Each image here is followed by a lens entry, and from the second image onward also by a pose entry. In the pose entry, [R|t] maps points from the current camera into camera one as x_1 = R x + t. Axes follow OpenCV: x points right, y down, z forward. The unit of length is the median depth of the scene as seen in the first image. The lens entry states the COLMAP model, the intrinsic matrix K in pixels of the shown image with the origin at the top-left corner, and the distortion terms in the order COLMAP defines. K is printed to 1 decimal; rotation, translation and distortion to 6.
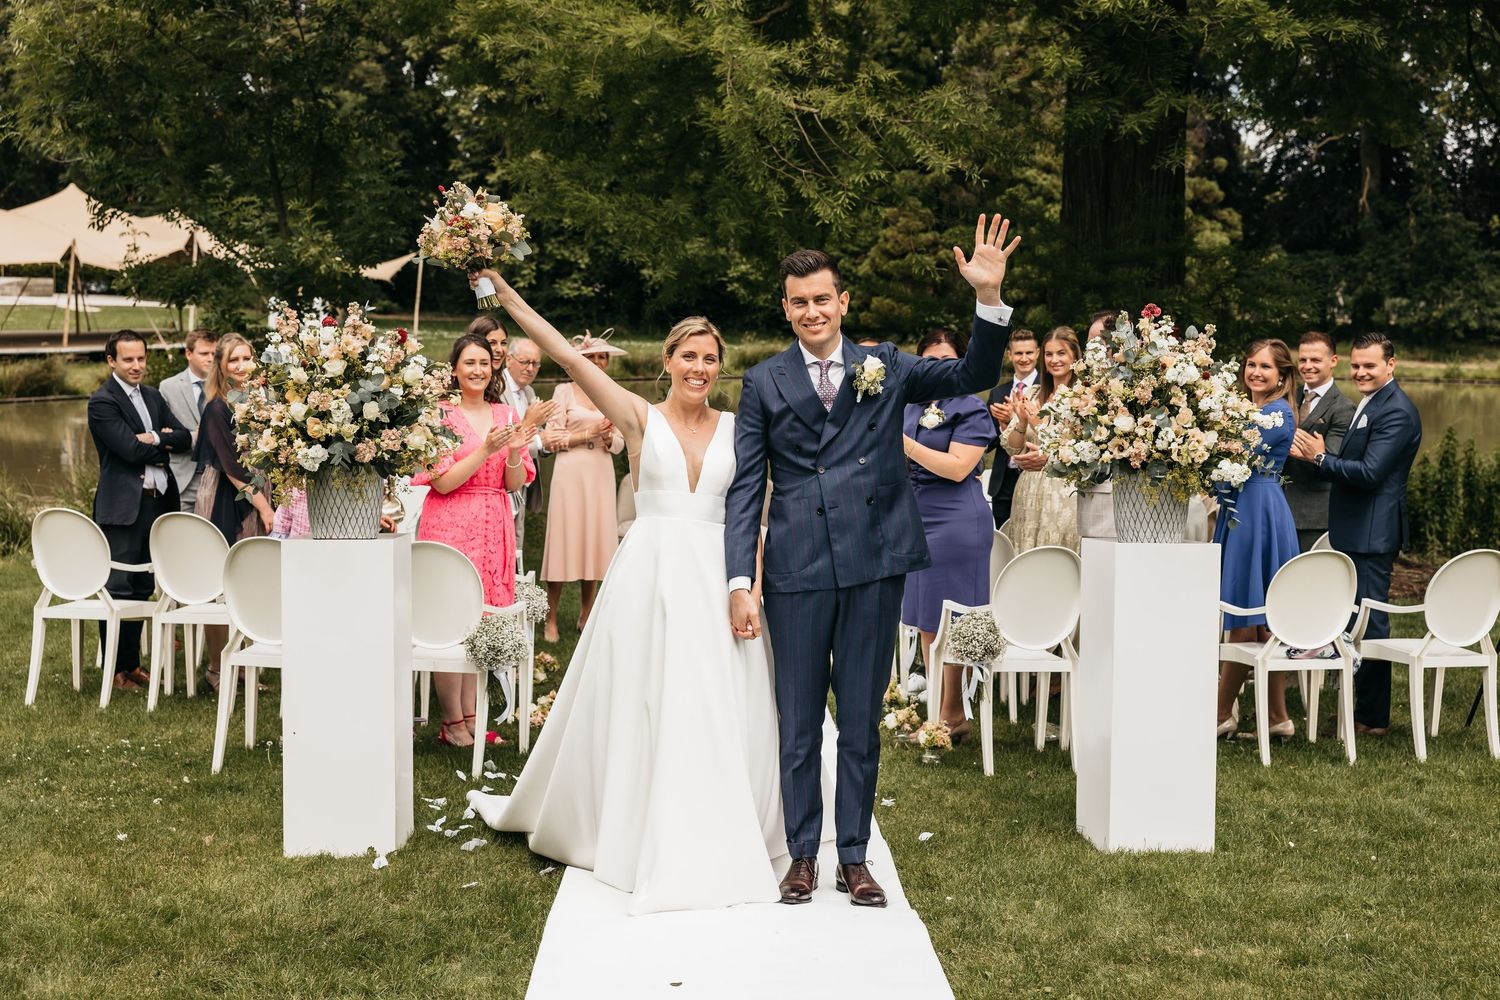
lens RADIAL K [[1953.5, 0, 750.0], [0, 1953.5, 500.0], [0, 0, 1]] dist [-0.007508, -0.005565]
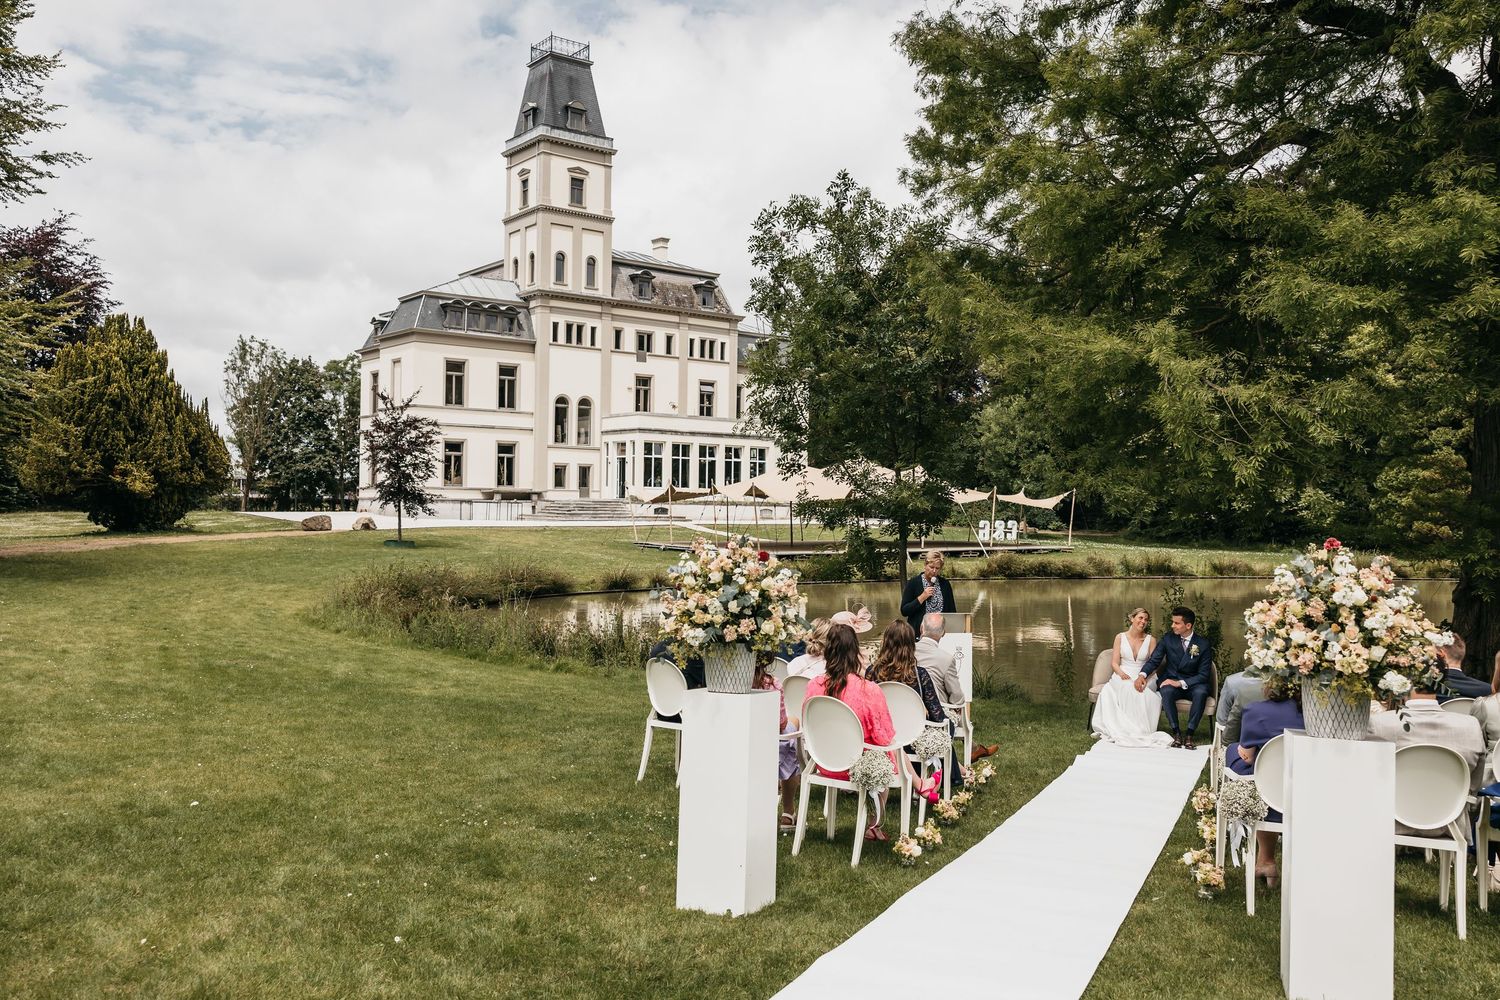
lens RADIAL K [[1252.4, 0, 750.0], [0, 1252.4, 500.0], [0, 0, 1]] dist [0.002102, 0.002152]
pose [[0.897324, -0.005635, -0.441336, 0.177237], [-0.046539, 0.993137, -0.107303, -0.018575], [0.438912, 0.116825, 0.890903, 0.115275]]
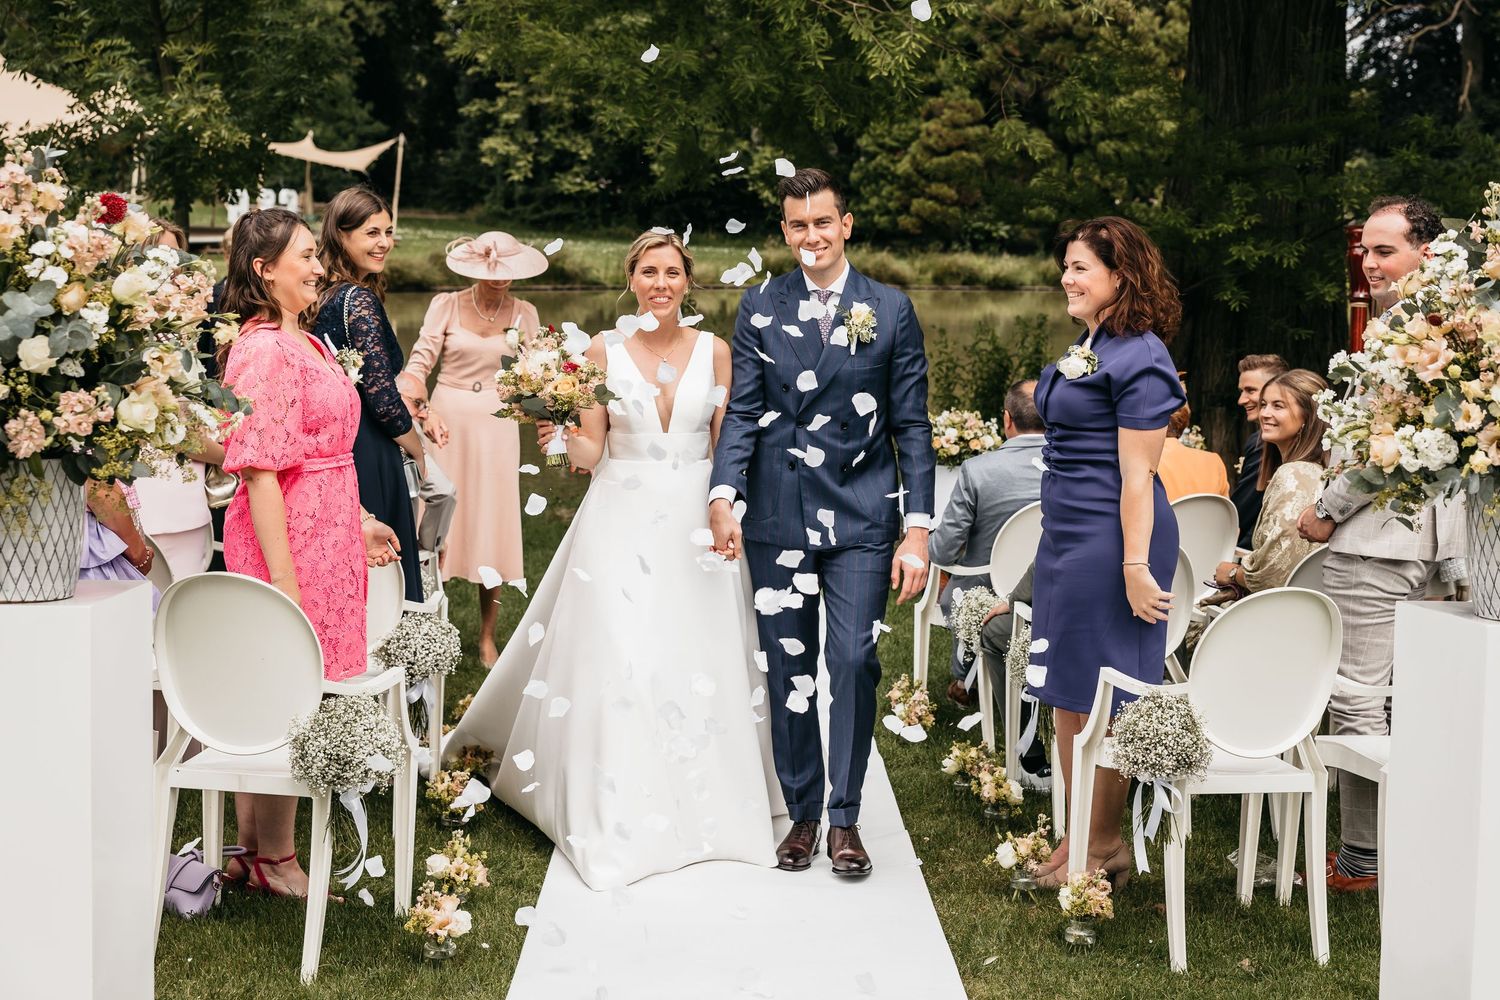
lens RADIAL K [[2055.9, 0, 812.5], [0, 2055.9, 449.1], [0, 0, 1]] dist [0.000841, -0.028078]
pose [[0.999699, 0.012916, 0.020839, -0.004195], [-0.013254, 0.999782, 0.016164, -0.024598], [-0.020626, -0.016435, 0.999652, 0.353030]]
